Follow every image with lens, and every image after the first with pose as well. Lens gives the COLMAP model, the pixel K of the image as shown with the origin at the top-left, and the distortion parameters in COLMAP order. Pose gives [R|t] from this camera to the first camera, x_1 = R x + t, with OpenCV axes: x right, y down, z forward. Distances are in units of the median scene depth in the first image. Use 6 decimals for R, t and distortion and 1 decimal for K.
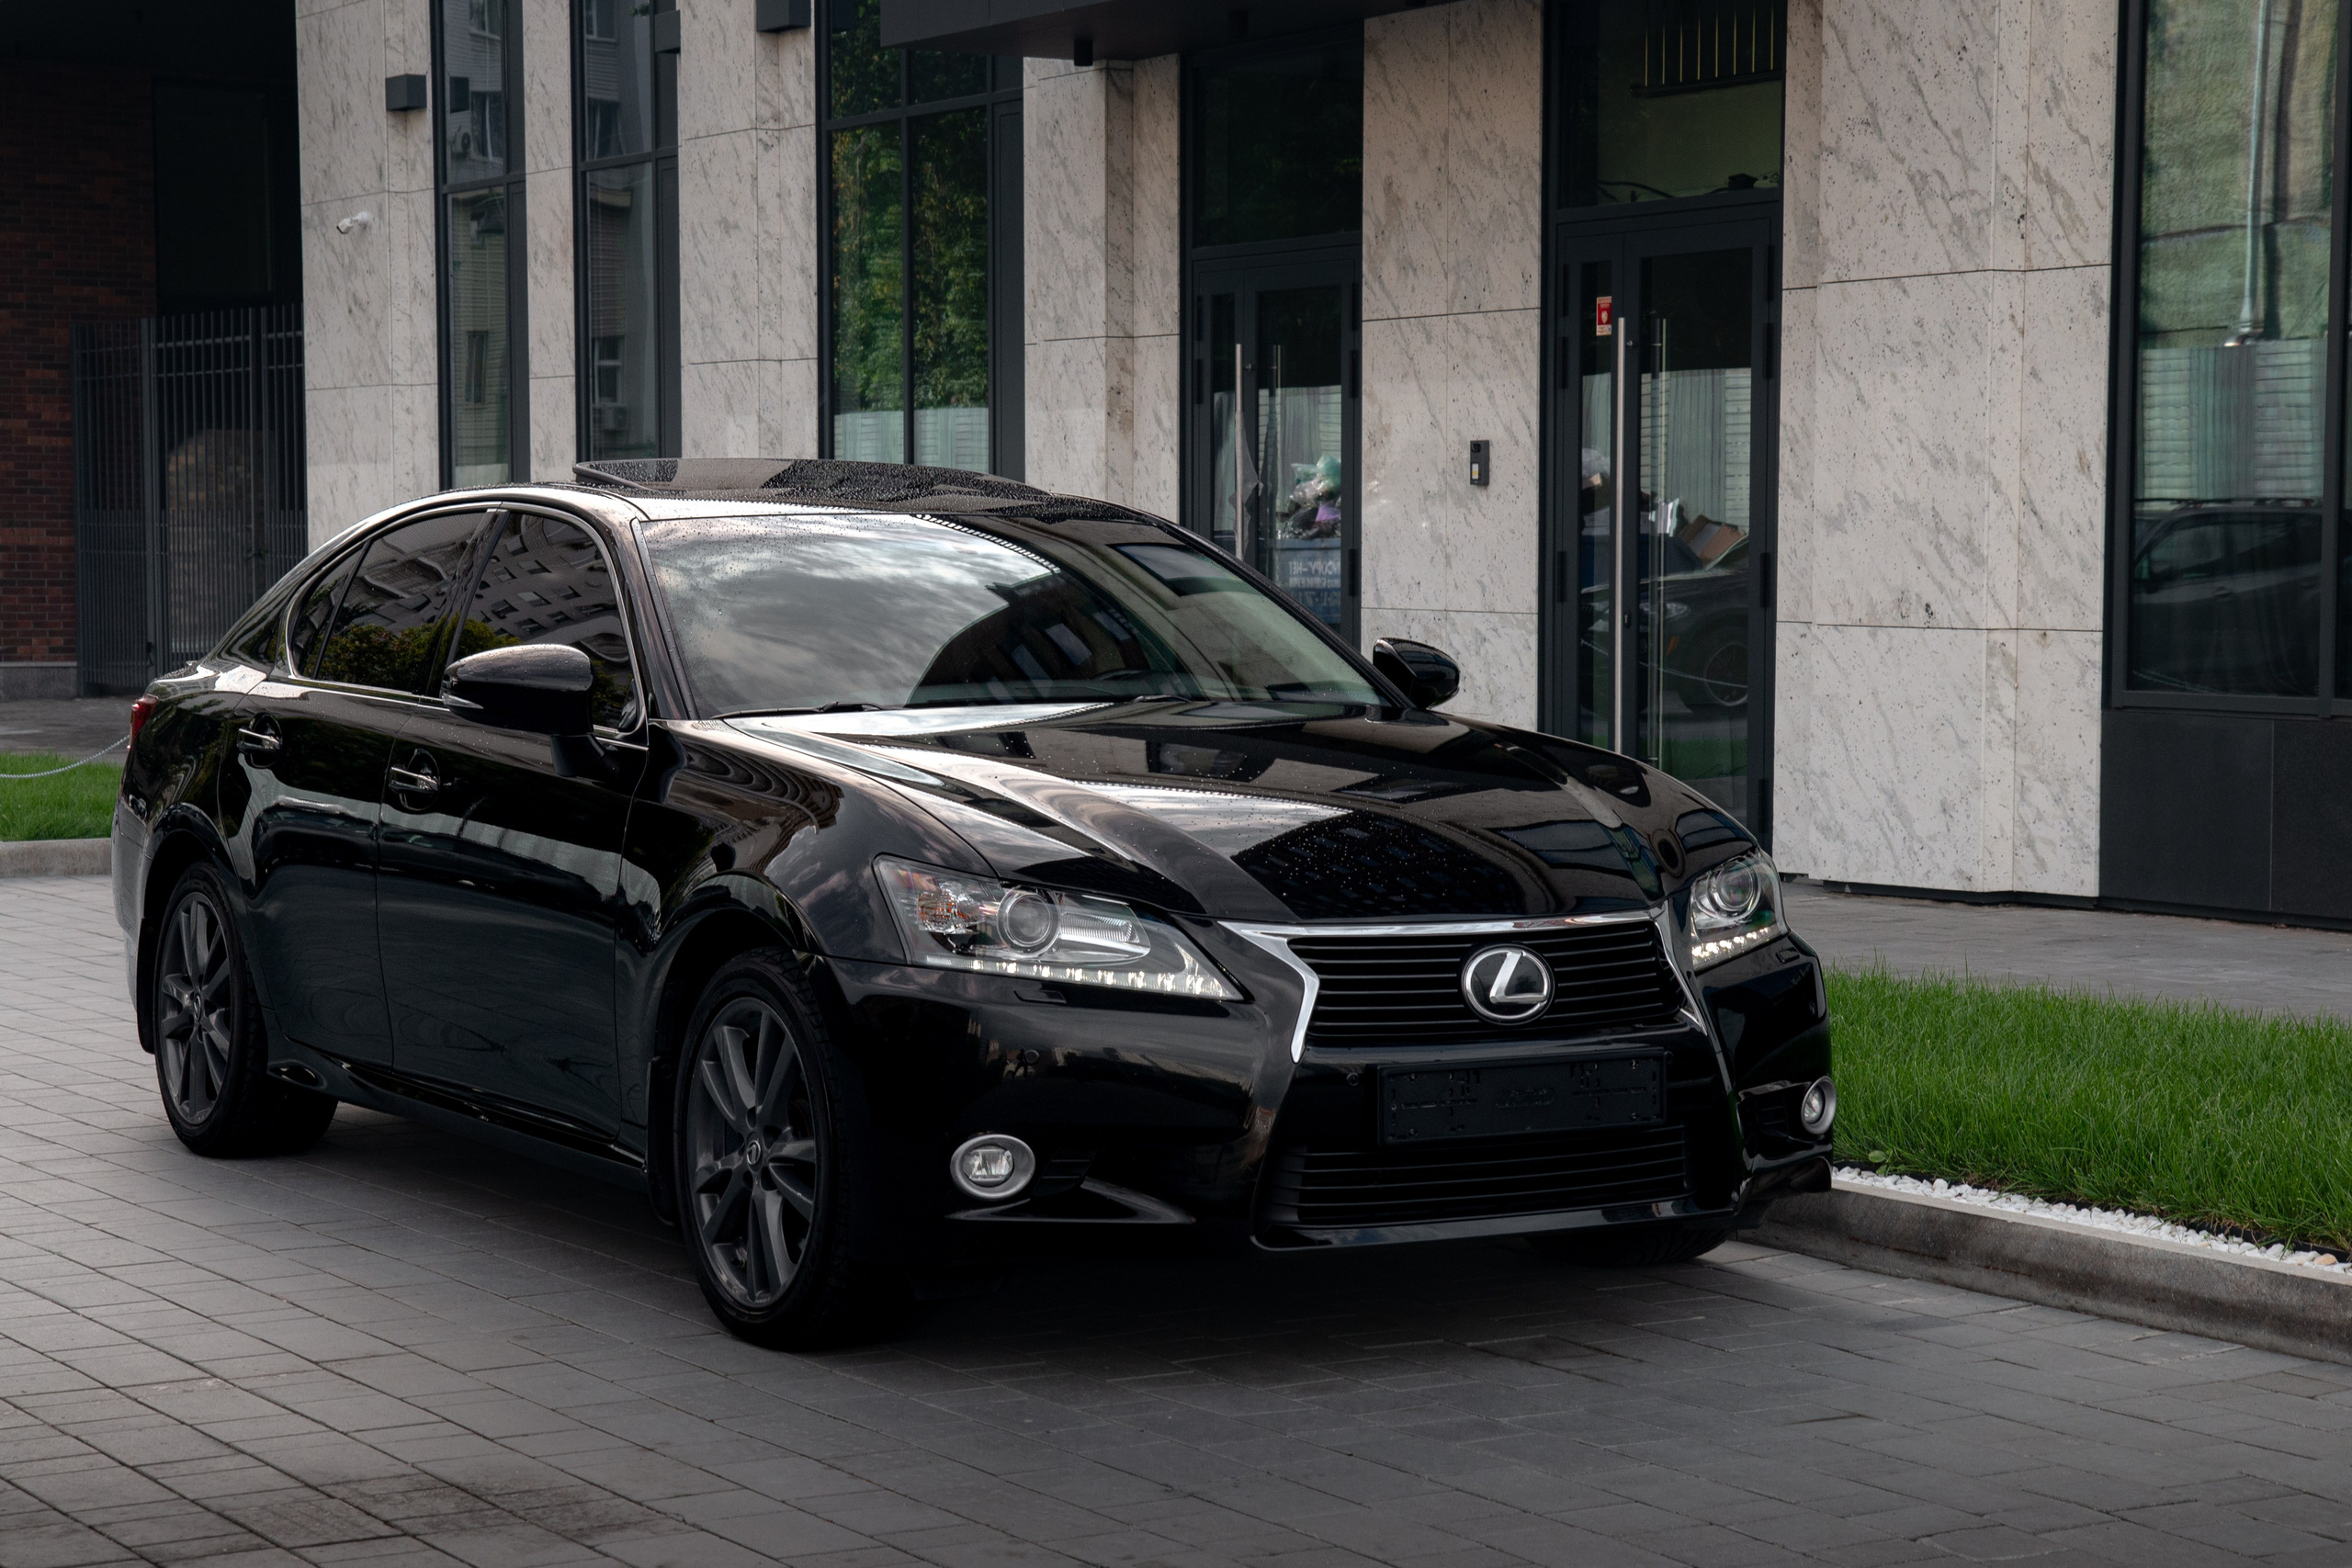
lens RADIAL K [[4449.5, 0, 1168.3], [0, 4449.5, 813.0], [0, 0, 1]] dist [0.191532, 0.412502]
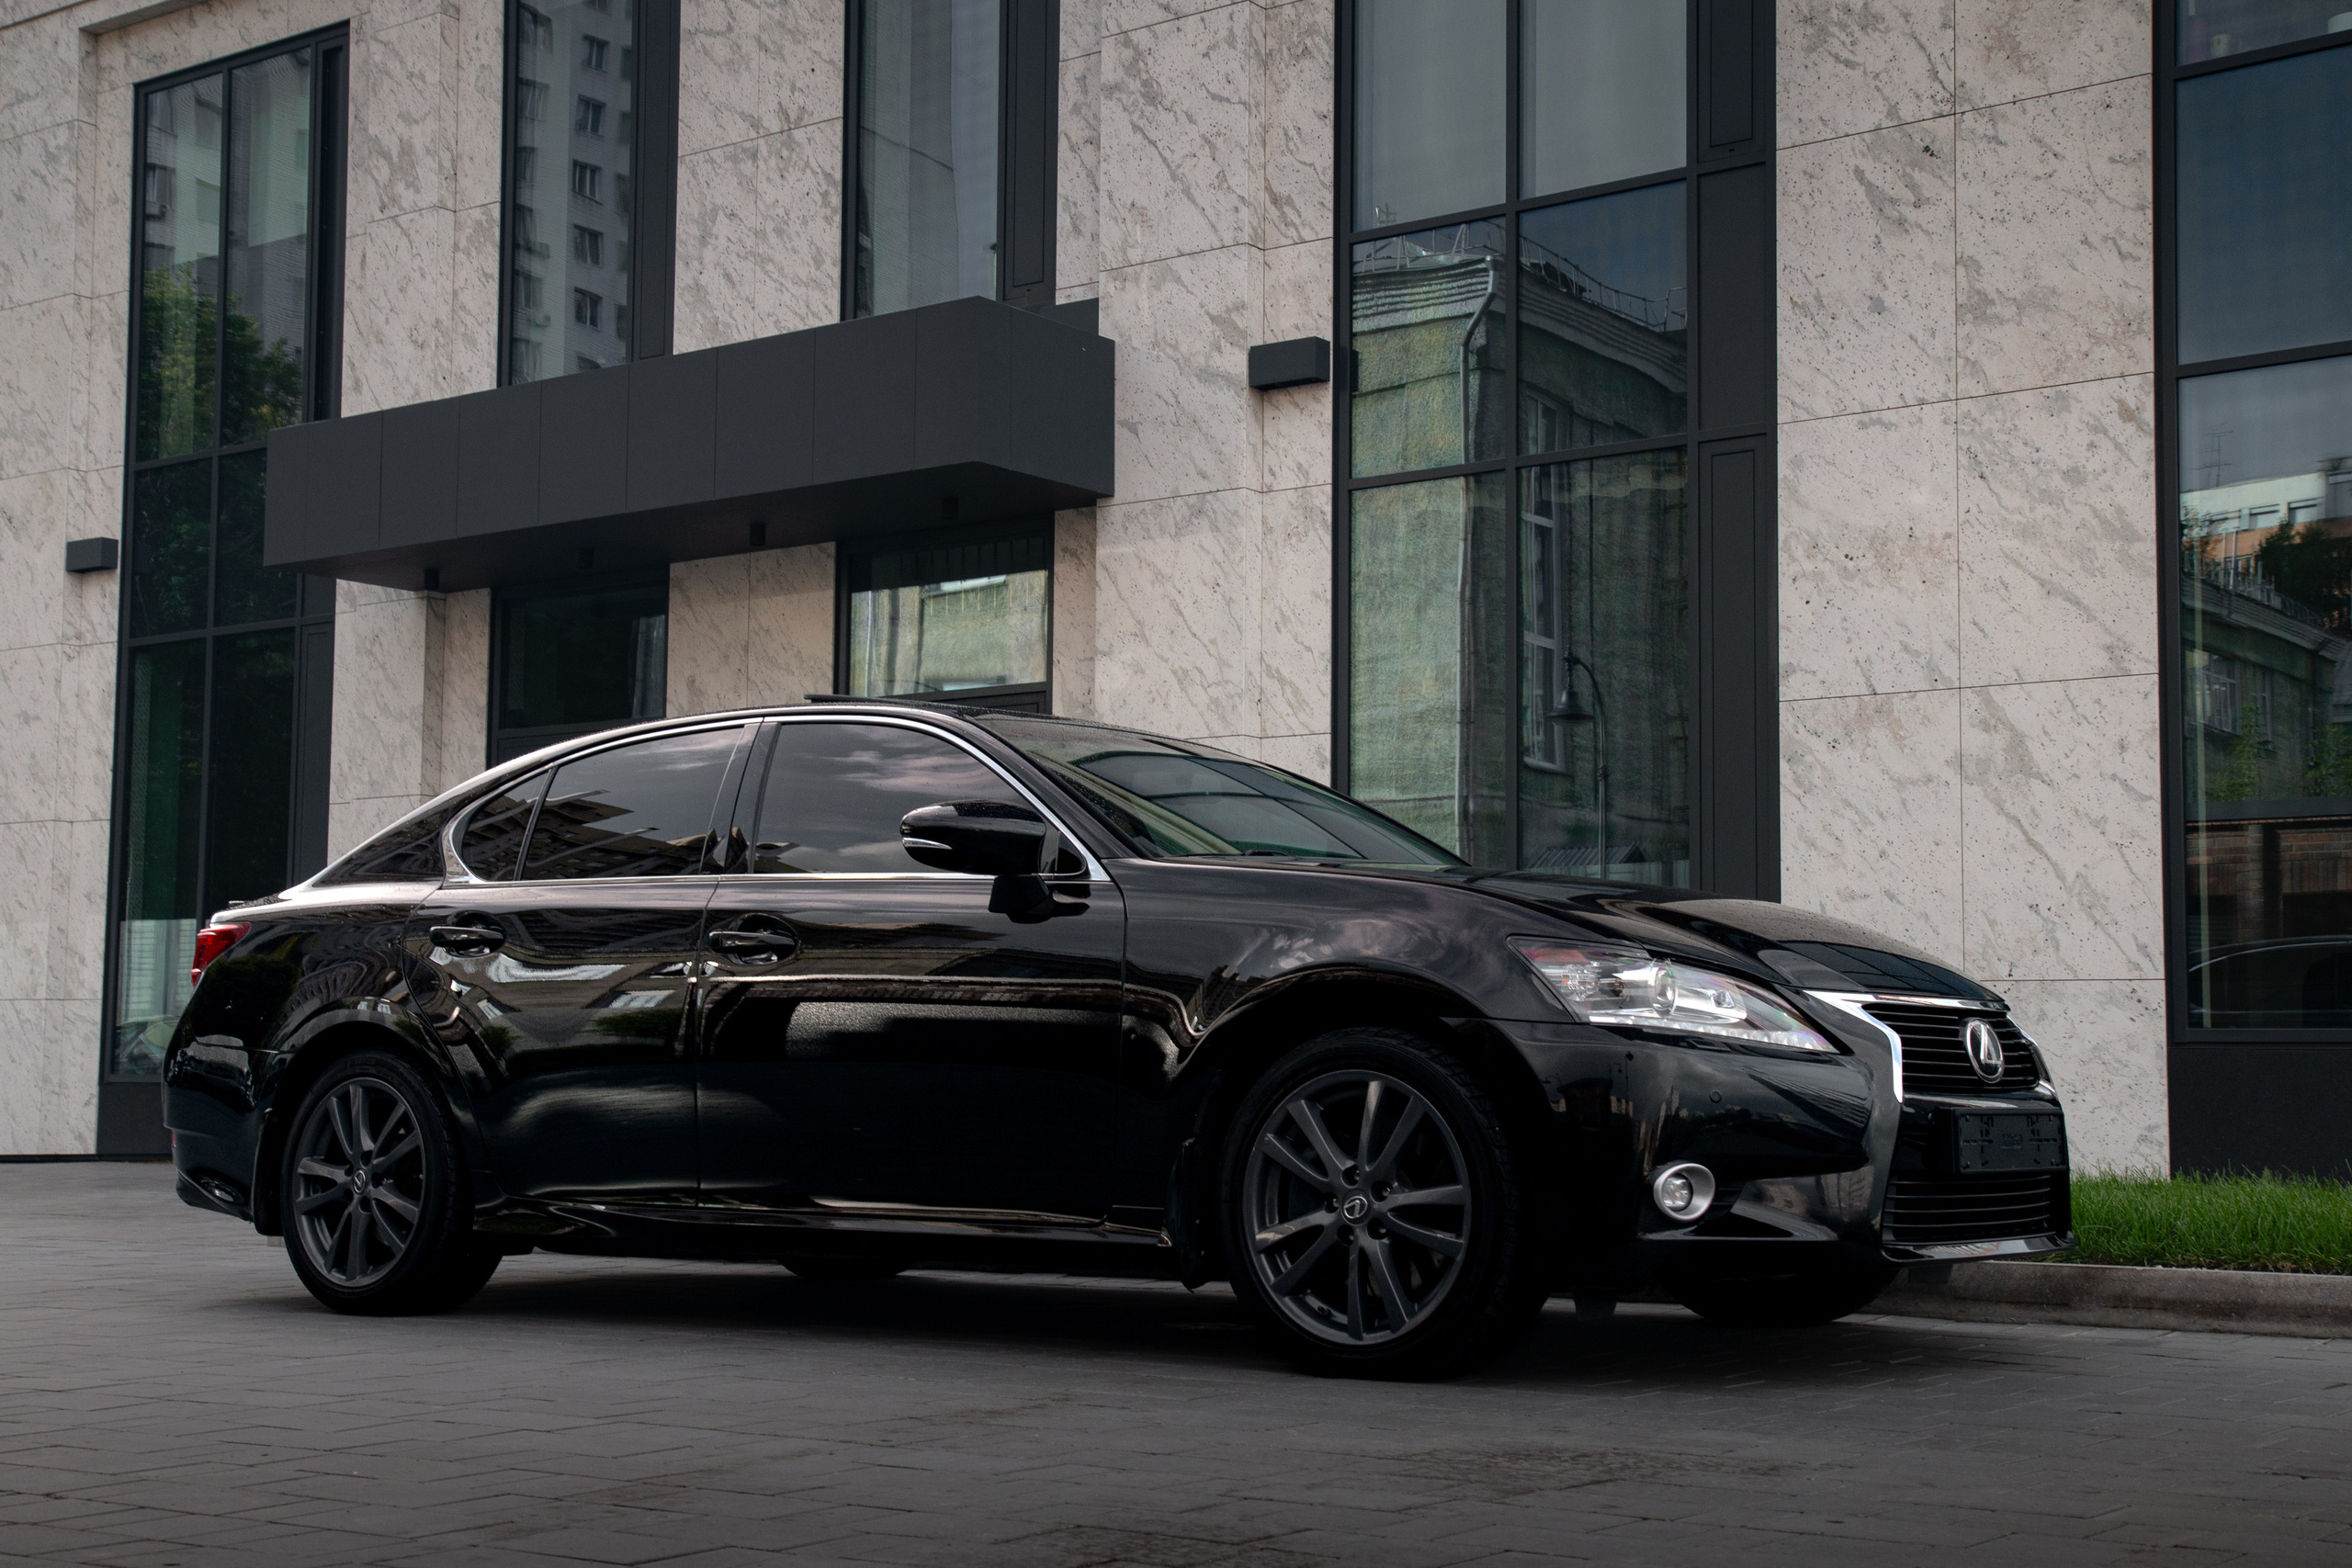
lens RADIAL K [[2984.4, 0, 1139.9], [0, 2984.4, 803.2], [0, 0, 1]] dist [0.059889, 0.166138]
pose [[0.923579, 0.041713, 0.381133, -0.201643], [0.016436, 0.988843, -0.148054, 0.039605], [-0.383056, 0.143004, 0.912589, 0.141687]]
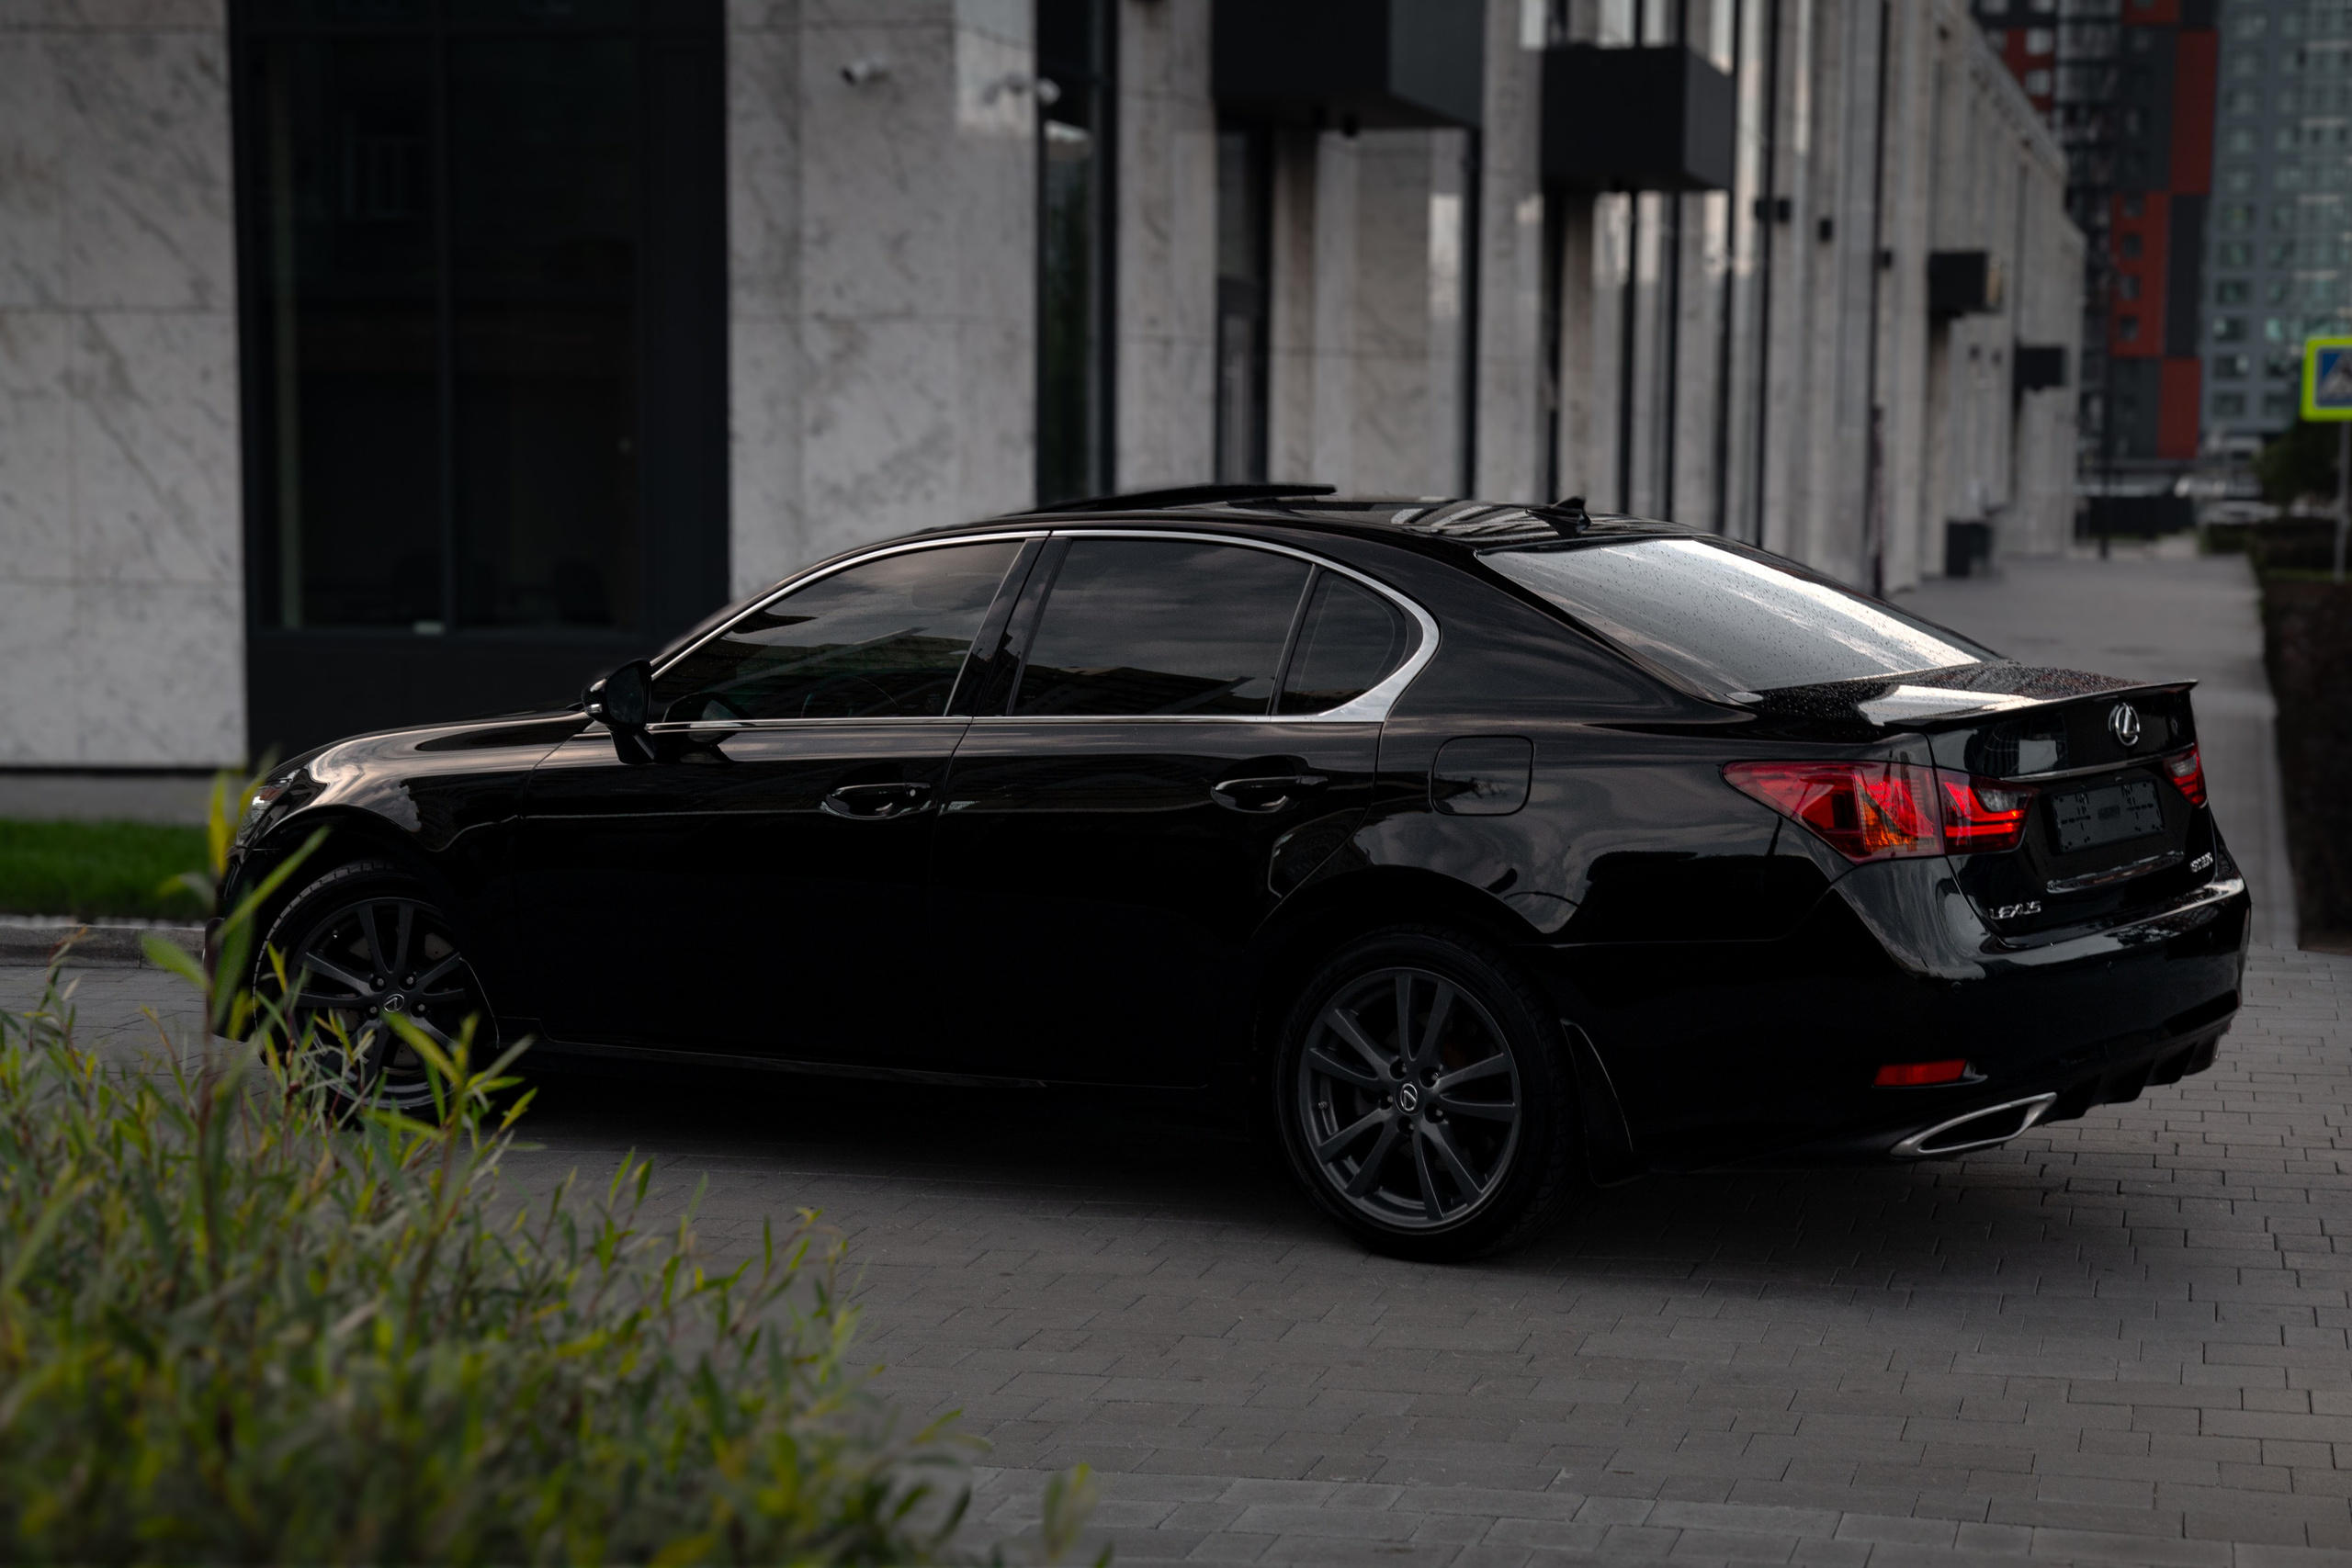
lens RADIAL K [[3901.1, 0, 1176.0], [0, 3901.1, 784.0], [0, 0, 1]] dist [0.174483, 0.369441]
pose [[0.711994, -0.060026, 0.699615, -0.273906], [0.038646, 0.998179, 0.046312, -0.009635], [-0.701121, -0.005937, 0.713018, -0.246991]]
